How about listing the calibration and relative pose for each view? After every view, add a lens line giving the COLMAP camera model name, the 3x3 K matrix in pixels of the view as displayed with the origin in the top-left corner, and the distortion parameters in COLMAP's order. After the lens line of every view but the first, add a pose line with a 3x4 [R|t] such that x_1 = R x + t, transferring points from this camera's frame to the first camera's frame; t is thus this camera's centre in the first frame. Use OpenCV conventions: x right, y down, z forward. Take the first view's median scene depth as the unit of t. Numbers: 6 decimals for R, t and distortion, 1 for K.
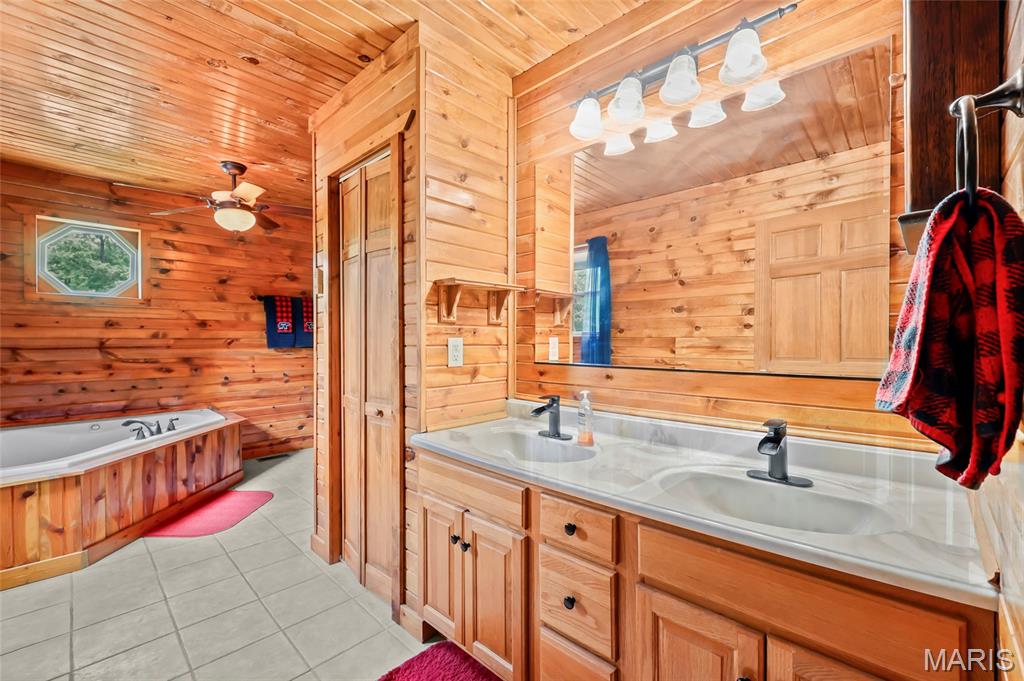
lens RADIAL K [[412.2, 0, 513.8], [0, 412.2, 334.2], [0, 0, 1]] dist [0.000192, -0.000244]
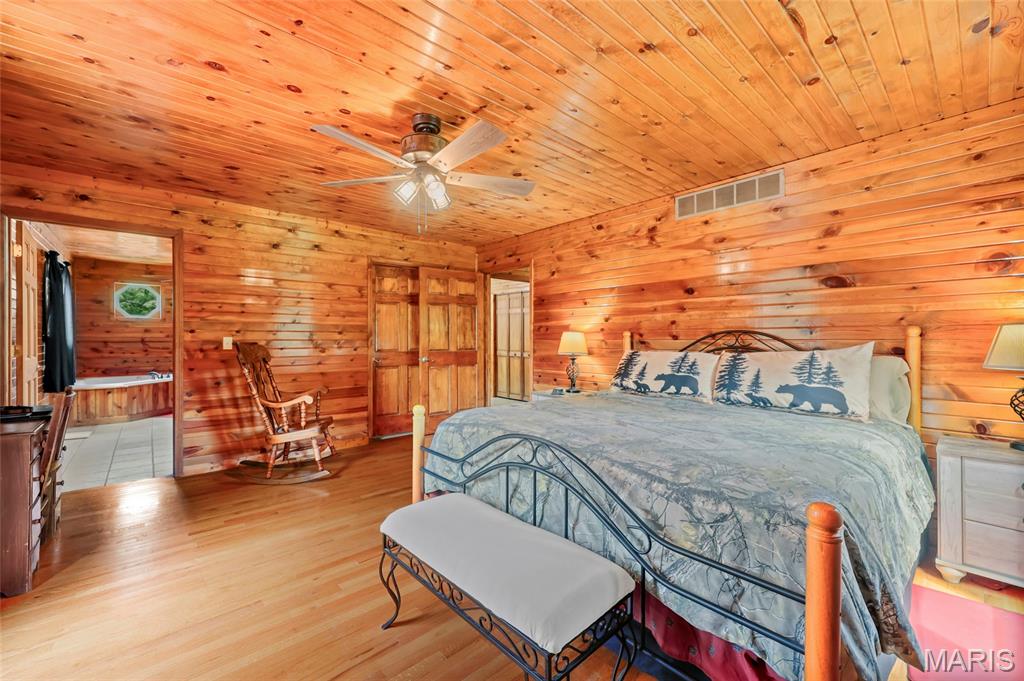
lens RADIAL K [[412.2, 0, 516.7], [0, 412.2, 336.7], [0, 0, 1]] dist [0.000192, -0.000244]
pose [[0.994268, -0.002695, -0.106884, 1.588674], [0.003236, 0.999983, 0.004880, 0.003521], [0.106869, -0.005198, 0.994260, -1.261112]]
